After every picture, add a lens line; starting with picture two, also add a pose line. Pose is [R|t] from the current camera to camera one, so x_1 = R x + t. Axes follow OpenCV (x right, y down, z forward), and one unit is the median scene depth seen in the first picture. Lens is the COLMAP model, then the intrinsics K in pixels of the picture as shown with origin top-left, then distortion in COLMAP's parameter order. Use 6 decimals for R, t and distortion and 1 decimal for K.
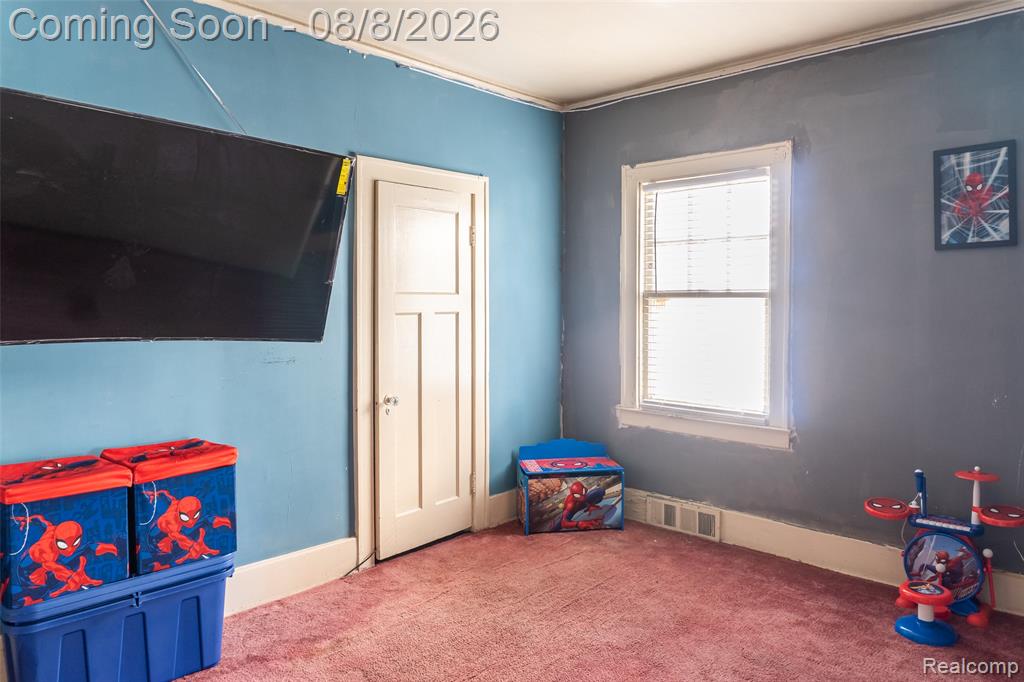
lens RADIAL K [[725.4, 0, 510.5], [0, 725.4, 318.3], [0, 0, 1]] dist [-0.007073, -0.001439]
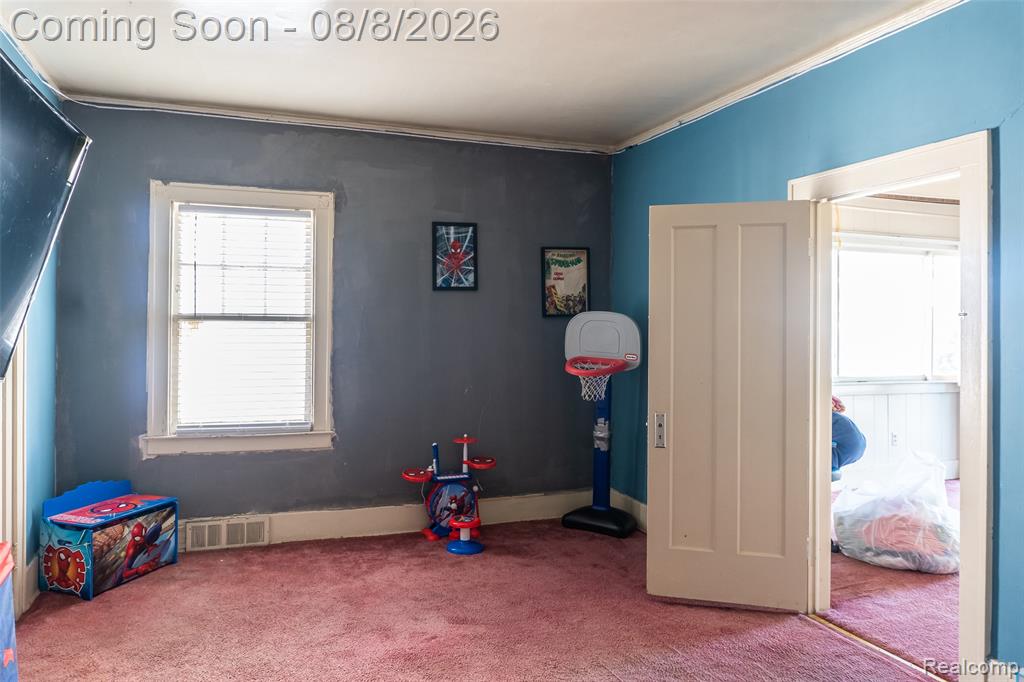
lens RADIAL K [[715.0, 0, 511.3], [0, 715.0, 328.3], [0, 0, 1]] dist [-0.006883, -0.001089]
pose [[0.441057, -0.000429, 0.897479, -0.543192], [0.014482, 0.999873, -0.006639, -0.005405], [-0.897362, 0.015925, 0.441007, 0.200533]]
